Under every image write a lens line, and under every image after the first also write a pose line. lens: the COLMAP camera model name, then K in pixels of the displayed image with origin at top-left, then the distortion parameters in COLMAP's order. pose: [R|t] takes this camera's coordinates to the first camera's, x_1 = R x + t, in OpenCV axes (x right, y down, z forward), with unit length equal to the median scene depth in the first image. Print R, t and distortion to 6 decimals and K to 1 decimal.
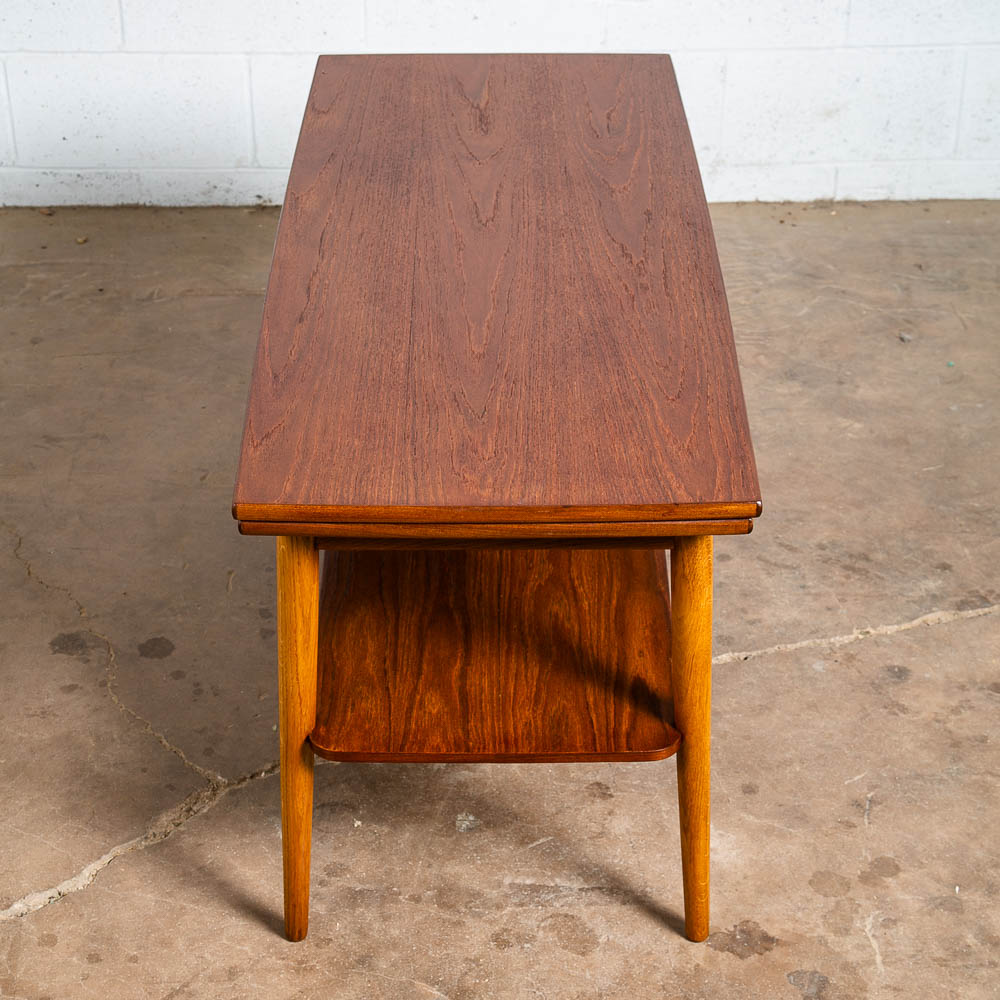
lens RADIAL K [[2206.0, 0, 473.4], [0, 2206.0, 539.0], [0, 0, 1]] dist [0.155262, 0.000000]
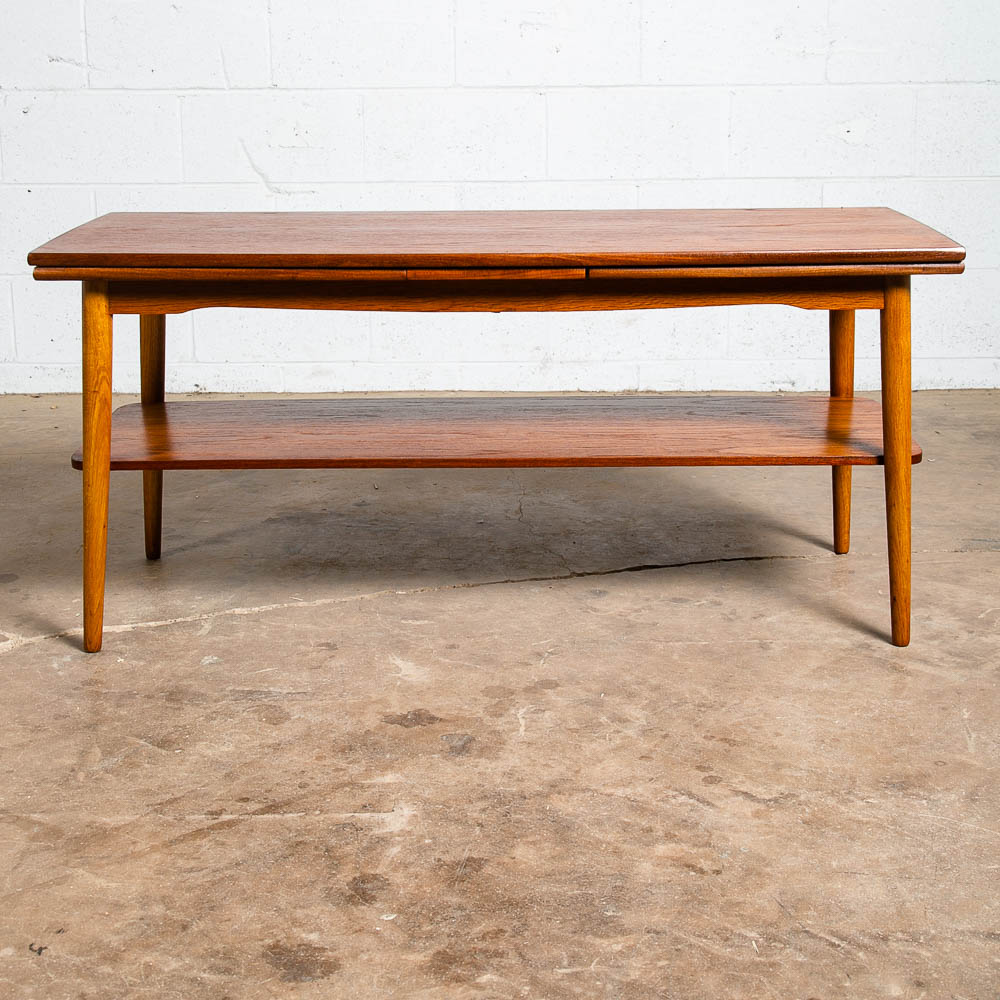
lens RADIAL K [[1739.6, 0, 484.8], [0, 1739.6, 443.0], [0, 0, 1]] dist [0.013954, 0.000000]
pose [[0.999169, 0.006031, -0.040320, 0.167952], [-0.018111, 0.951714, -0.306452, 0.277251], [0.036525, 0.306928, 0.951032, 0.063193]]
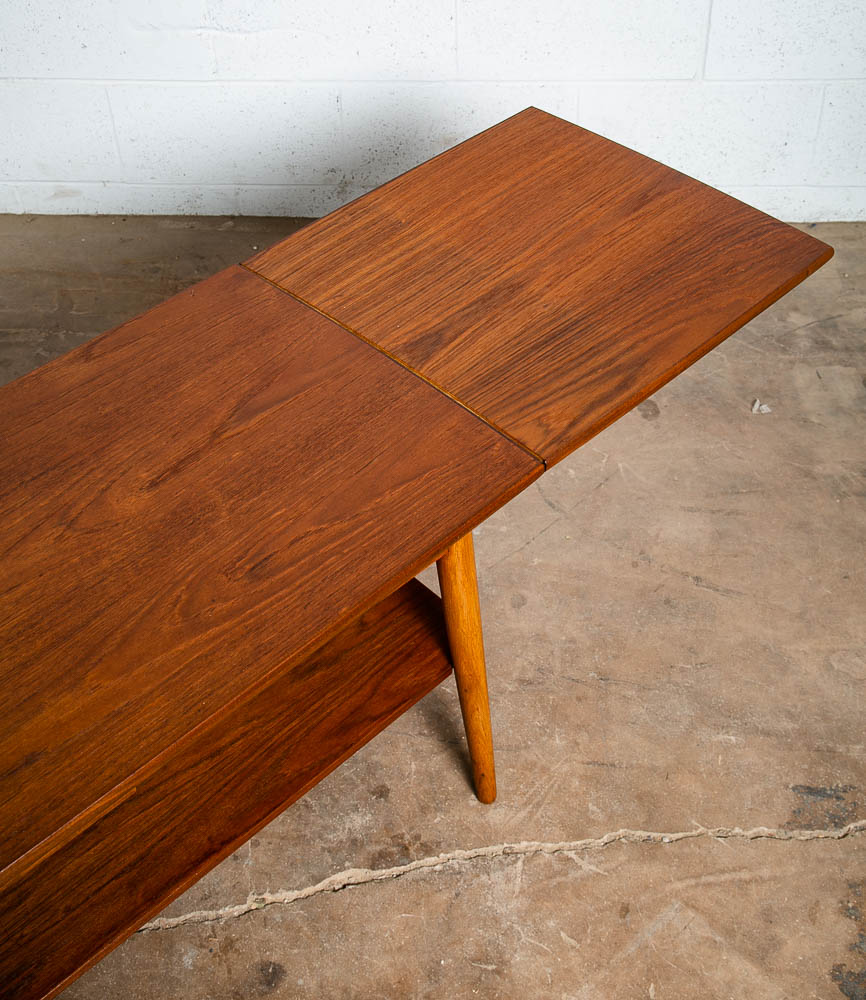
lens RADIAL K [[1413.7, 0, 420.9], [0, 1413.7, 487.8], [0, 0, 1]] dist [0.040473, 0.000000]
pose [[0.996517, 0.034478, -0.075934, 0.290866], [-0.016048, 0.972796, 0.231107, -0.269495], [0.081836, -0.229083, 0.969961, 0.490288]]
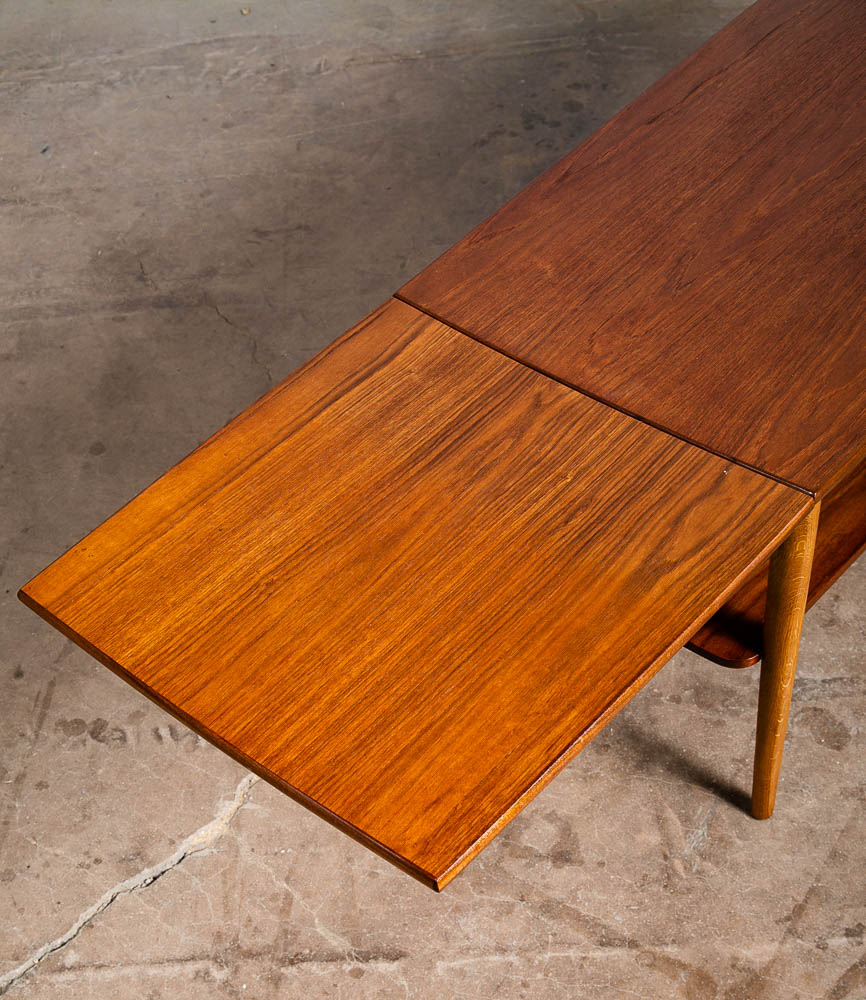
lens RADIAL K [[1531.1, 0, 425.5], [0, 1531.1, 666.1], [0, 0, 1]] dist [0.094558, 0.000000]
pose [[0.997071, -0.061737, -0.045147, -0.102546], [0.073060, 0.943432, 0.323417, -0.101702], [0.022626, -0.325768, 0.945179, 0.230188]]
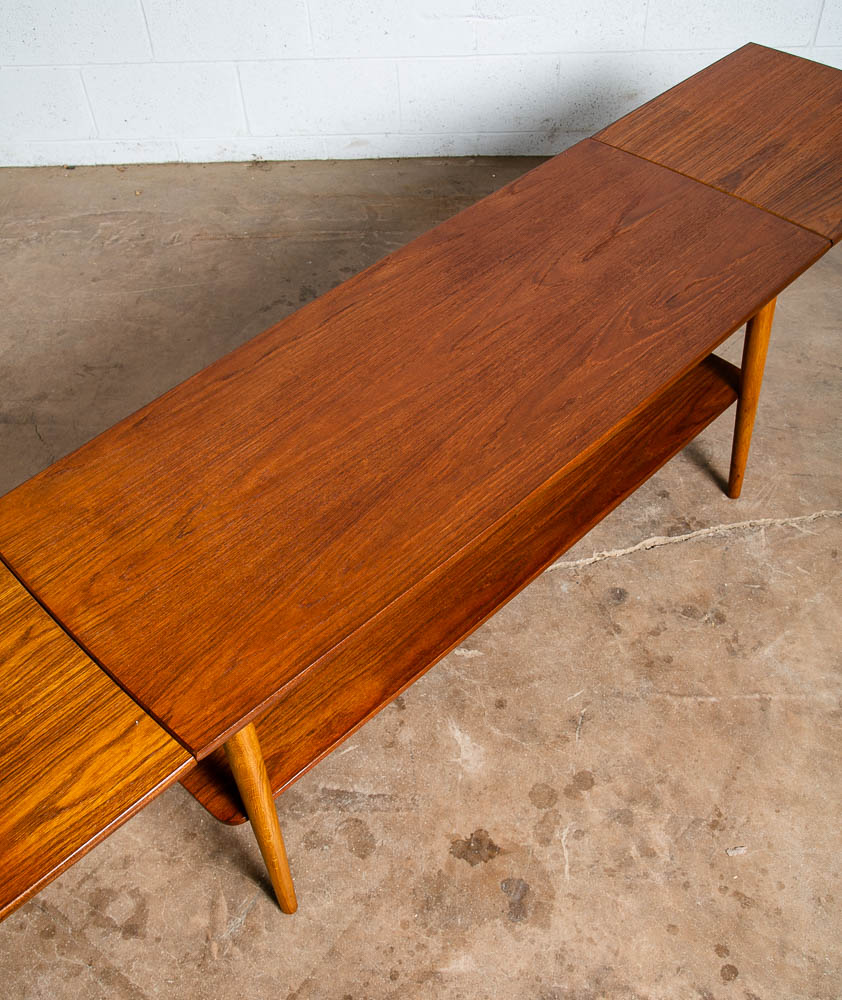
lens RADIAL K [[1037.4, 0, 419.0], [0, 1037.4, 546.1], [0, 0, 1]] dist [-0.034602, 0.000000]
pose [[0.996890, 0.019621, -0.076326, 0.113123], [0.006175, 0.946082, 0.323867, -0.189481], [0.078566, -0.323332, 0.943019, 0.366511]]
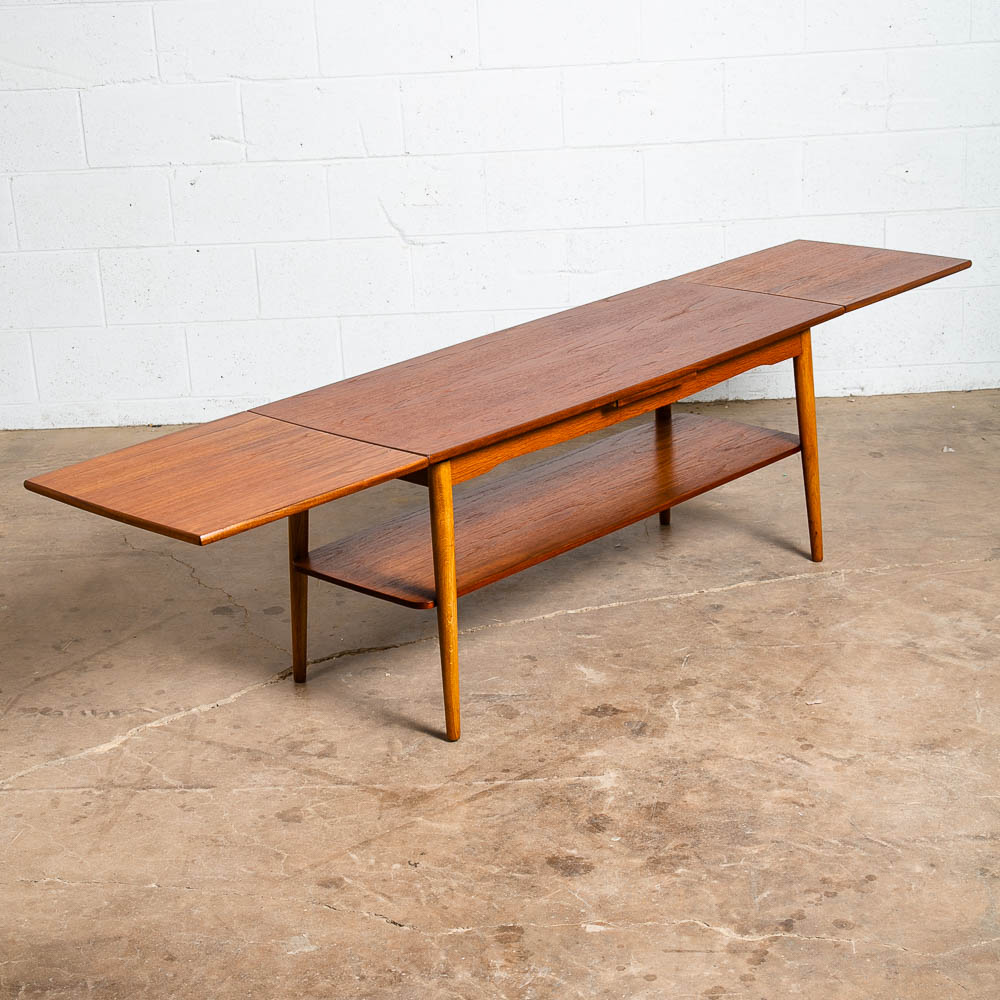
lens RADIAL K [[2091.6, 0, 461.7], [0, 2091.6, 553.7], [0, 0, 1]] dist [0.081589, 0.000000]
pose [[0.997593, -0.028727, -0.063114, 0.101523], [0.016215, 0.981561, -0.190462, 0.318086], [0.067421, 0.188980, 0.979664, -0.559860]]
